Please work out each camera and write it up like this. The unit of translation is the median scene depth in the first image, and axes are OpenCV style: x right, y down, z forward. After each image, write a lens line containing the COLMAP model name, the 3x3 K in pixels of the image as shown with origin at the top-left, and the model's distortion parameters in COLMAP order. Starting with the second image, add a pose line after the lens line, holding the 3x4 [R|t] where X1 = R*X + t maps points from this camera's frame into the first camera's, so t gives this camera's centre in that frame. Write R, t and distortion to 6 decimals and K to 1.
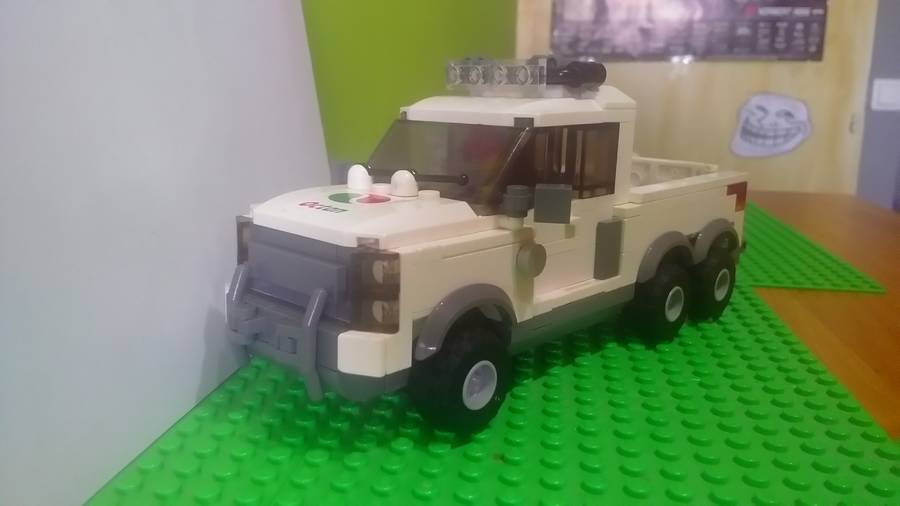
lens RADIAL K [[729.4, 0, 450.0], [0, 729.4, 253.0], [0, 0, 1]] dist [0.061983, 0.000489]
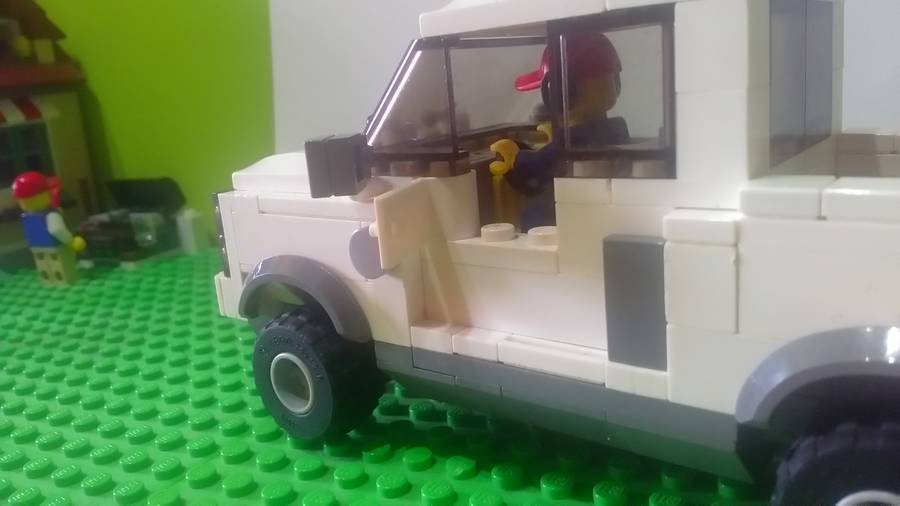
lens RADIAL K [[729.4, 0, 450.0], [0, 729.4, 253.0], [0, 0, 1]] dist [0.061983, 0.000489]
pose [[0.094851, 0.224181, -0.969921, 0.635623], [-0.114937, 0.970264, 0.213020, -0.116922], [0.988834, 0.091275, 0.117797, 0.835775]]
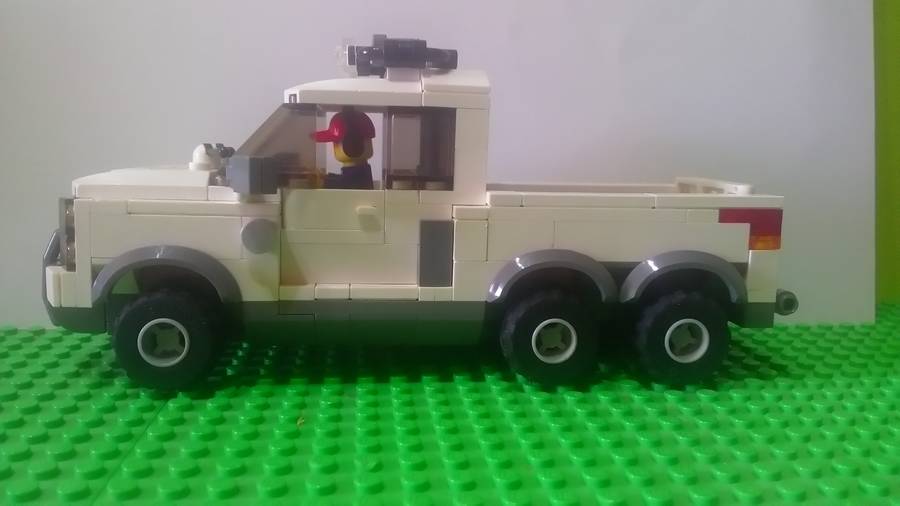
lens RADIAL K [[729.4, 0, 450.0], [0, 729.4, 253.0], [0, 0, 1]] dist [0.061983, 0.000489]
pose [[0.777386, 0.126228, -0.616229, 0.770599], [-0.156312, 0.987694, 0.005128, -0.011339], [0.609293, 0.092337, 0.787550, 0.321161]]
